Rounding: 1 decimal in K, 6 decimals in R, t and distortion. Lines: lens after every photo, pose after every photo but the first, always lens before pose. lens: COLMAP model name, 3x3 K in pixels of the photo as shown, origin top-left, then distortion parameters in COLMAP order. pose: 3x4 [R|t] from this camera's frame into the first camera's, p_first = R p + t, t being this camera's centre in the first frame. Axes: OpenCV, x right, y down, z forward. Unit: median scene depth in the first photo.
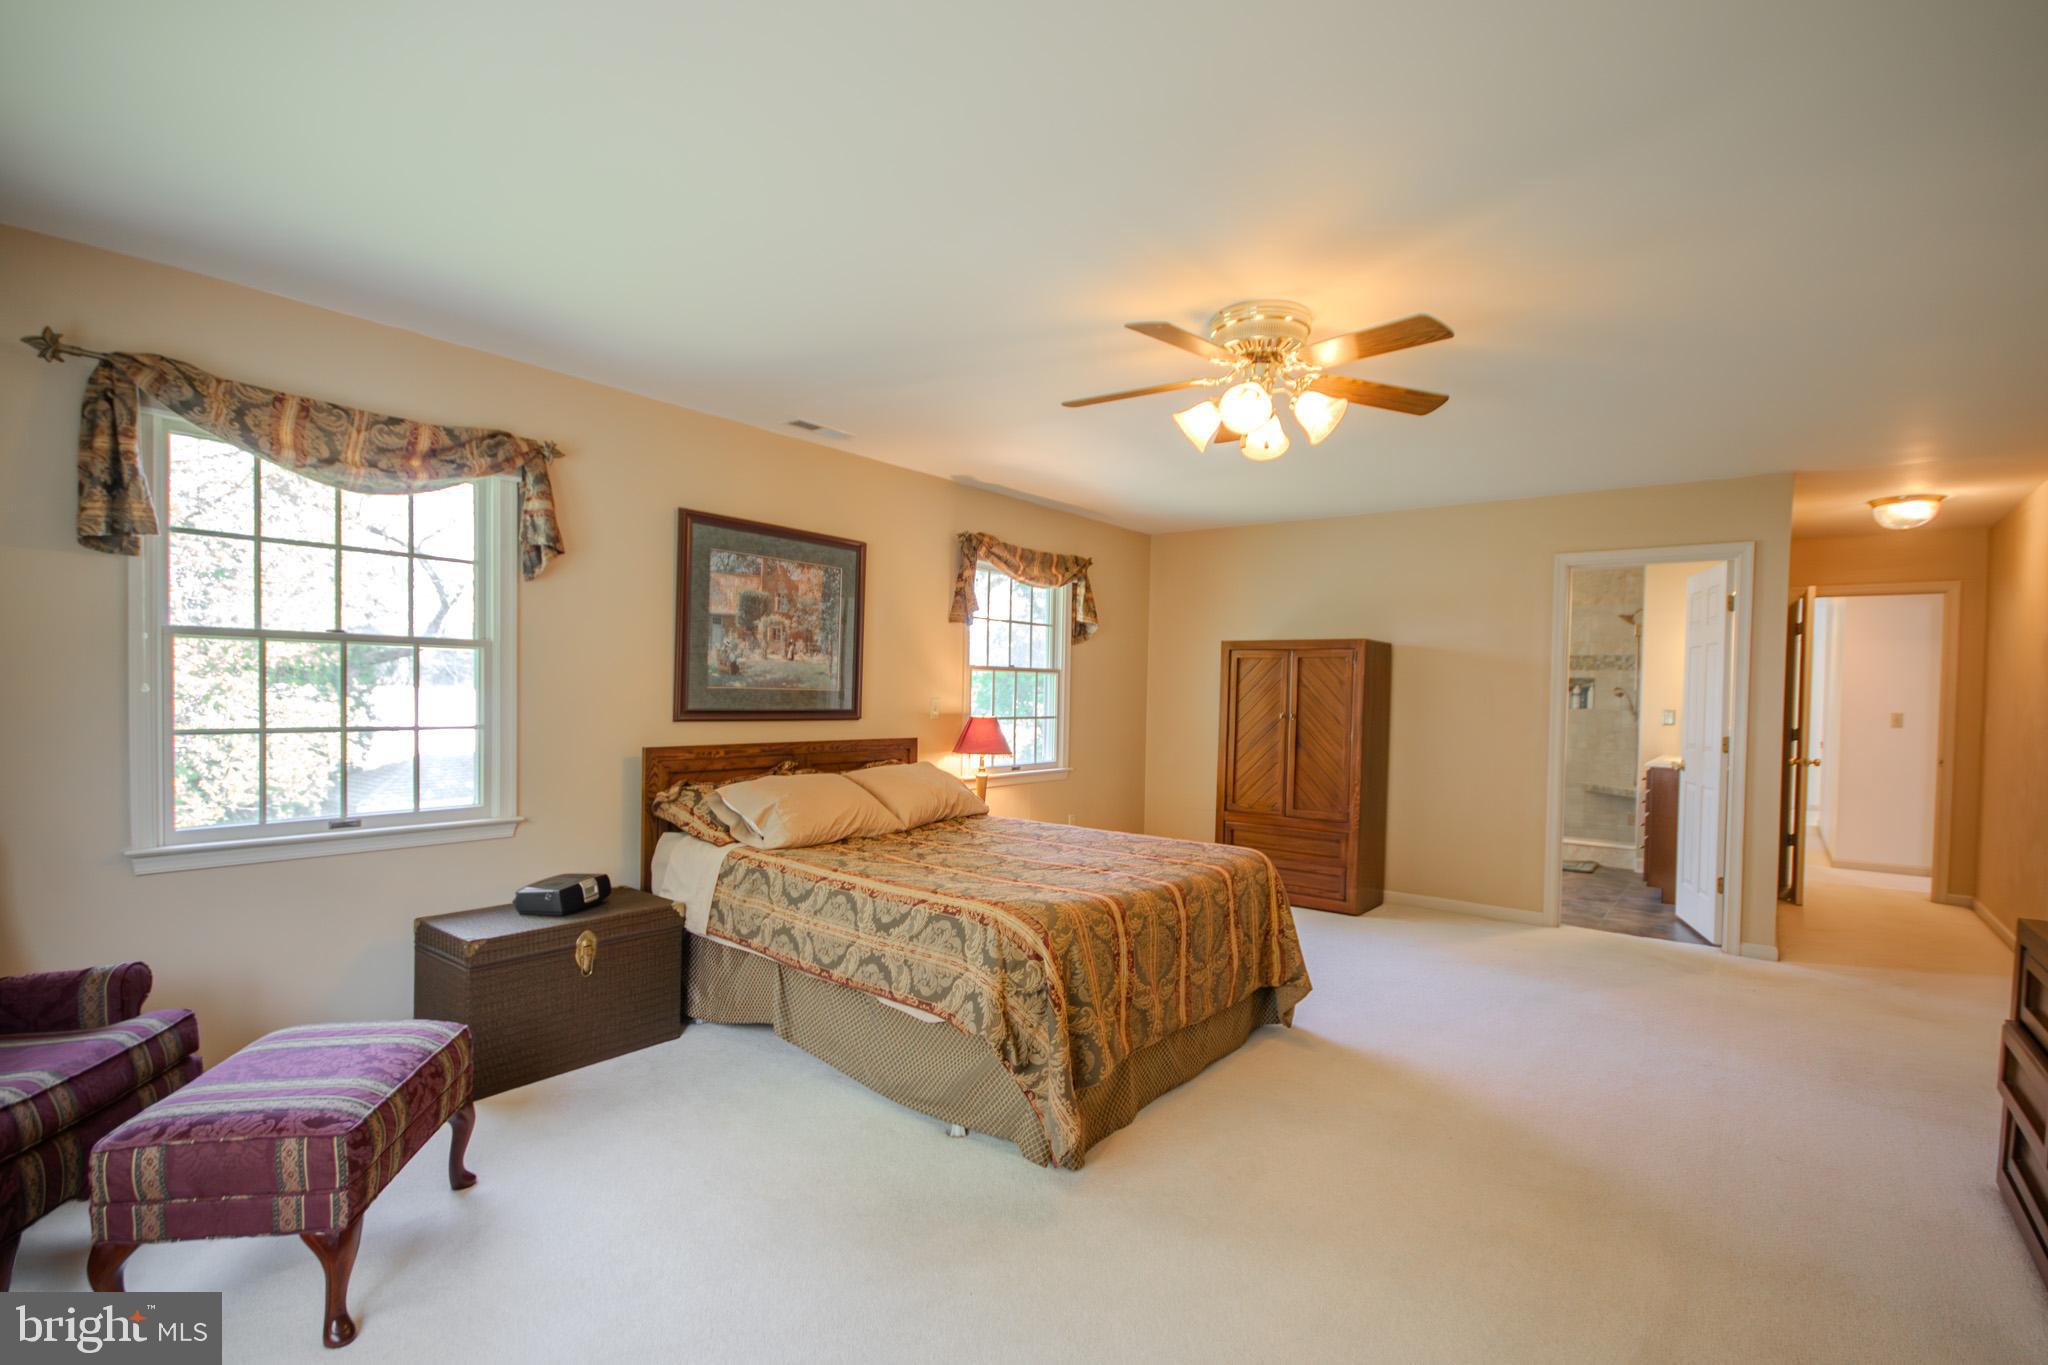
lens RADIAL K [[961.1, 0, 1014.4], [0, 961.1, 688.6], [0, 0, 1]] dist [0.010041, -0.006537]
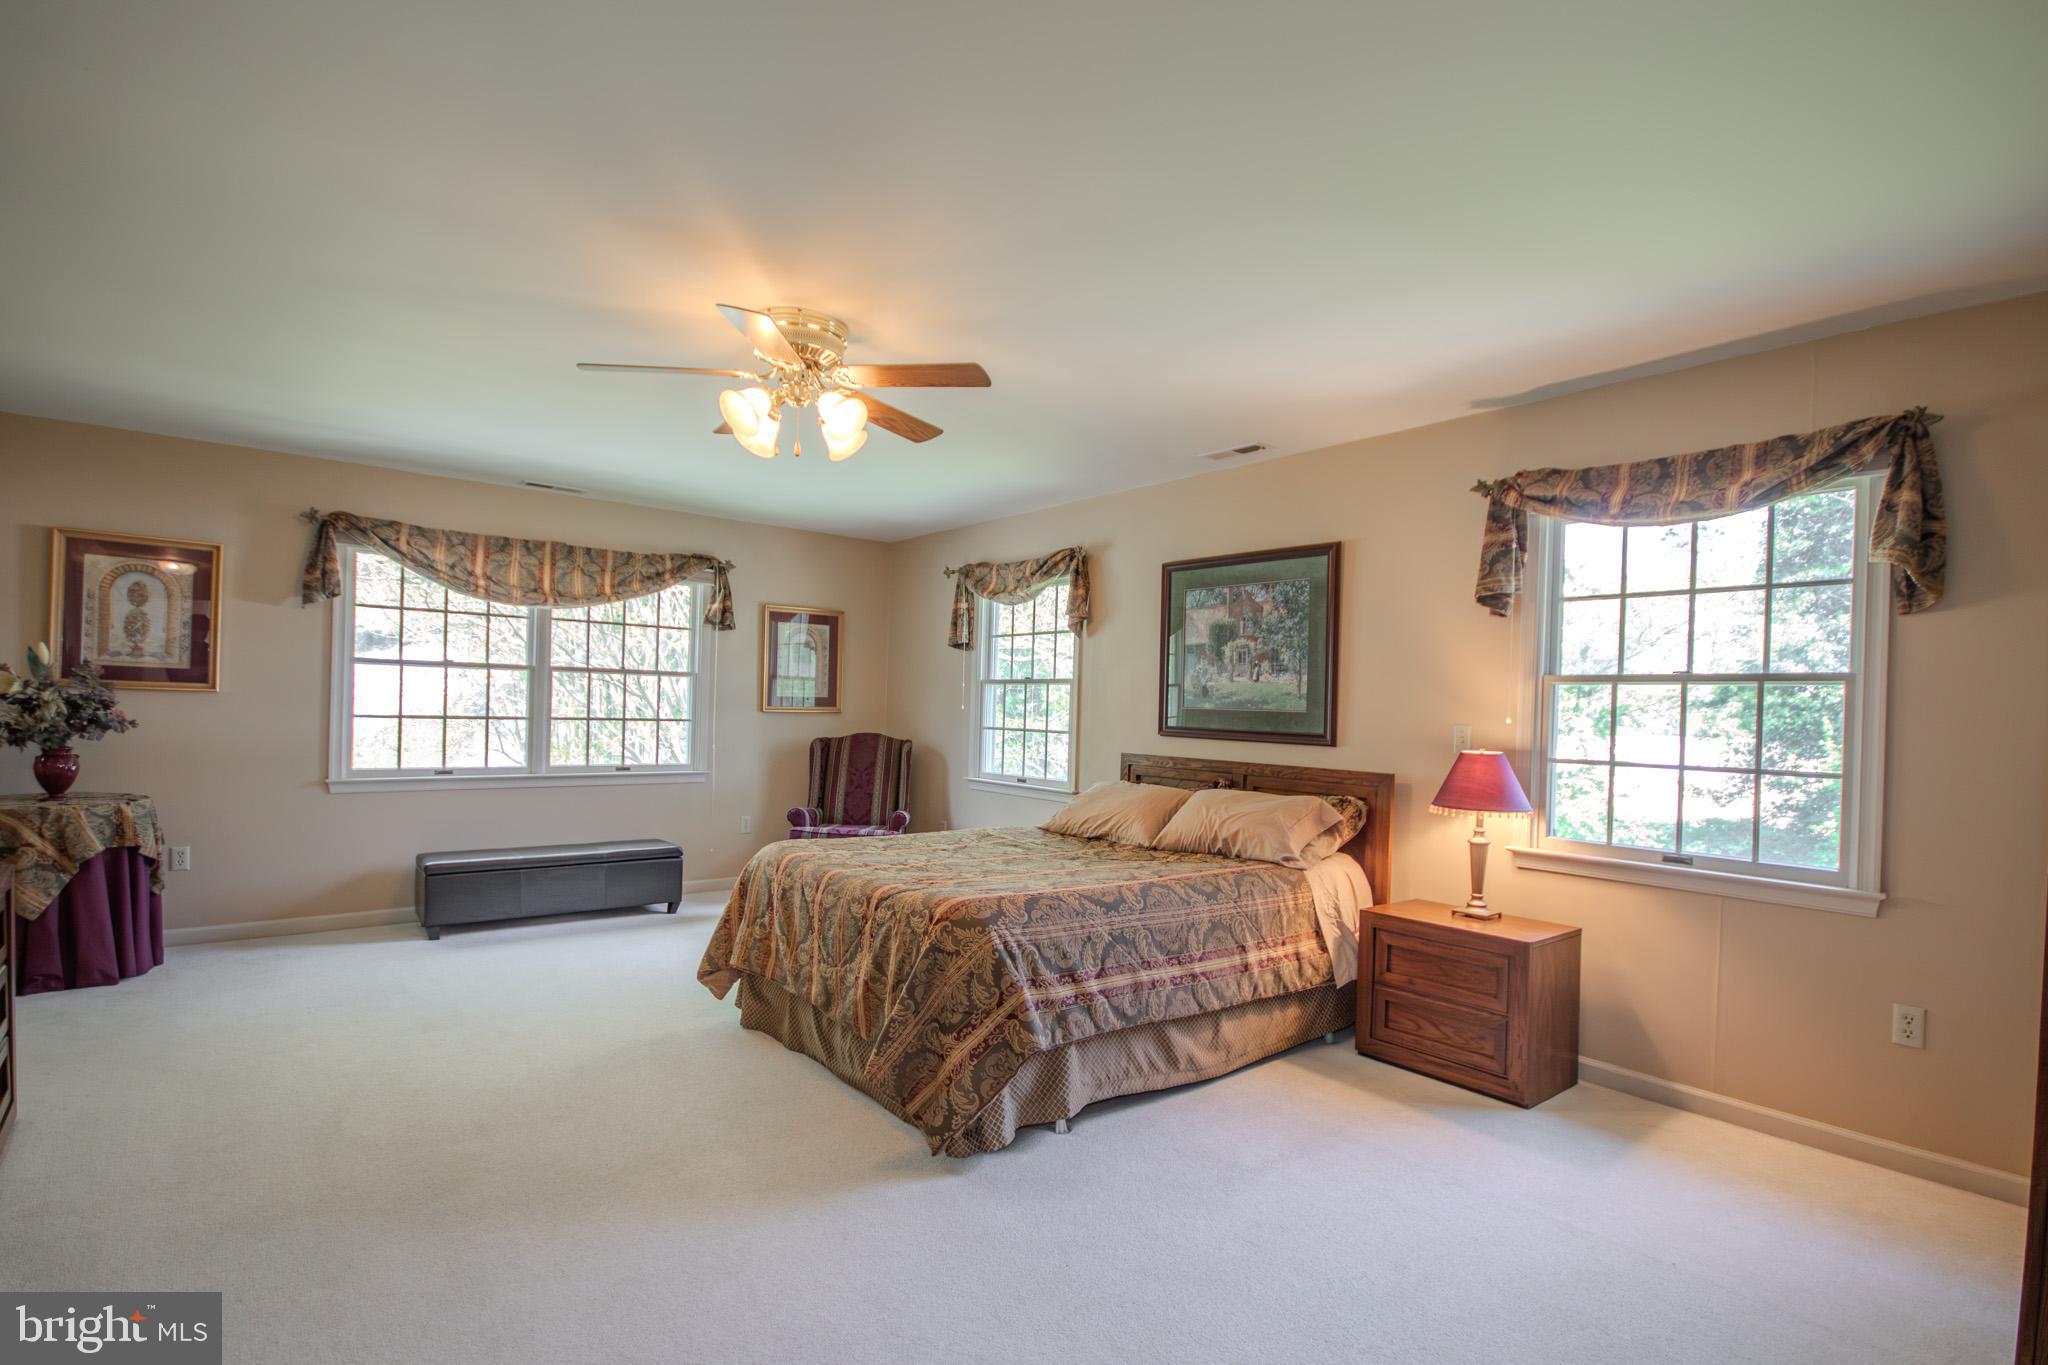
lens RADIAL K [[961.1, 0, 1027.1], [0, 961.1, 702.1], [0, 0, 1]] dist [0.010041, -0.006537]
pose [[-0.193834, -0.023419, -0.980755, 0.822670], [-0.023601, 0.999537, -0.019203, 0.017517], [0.980750, 0.019425, -0.194297, 0.982118]]
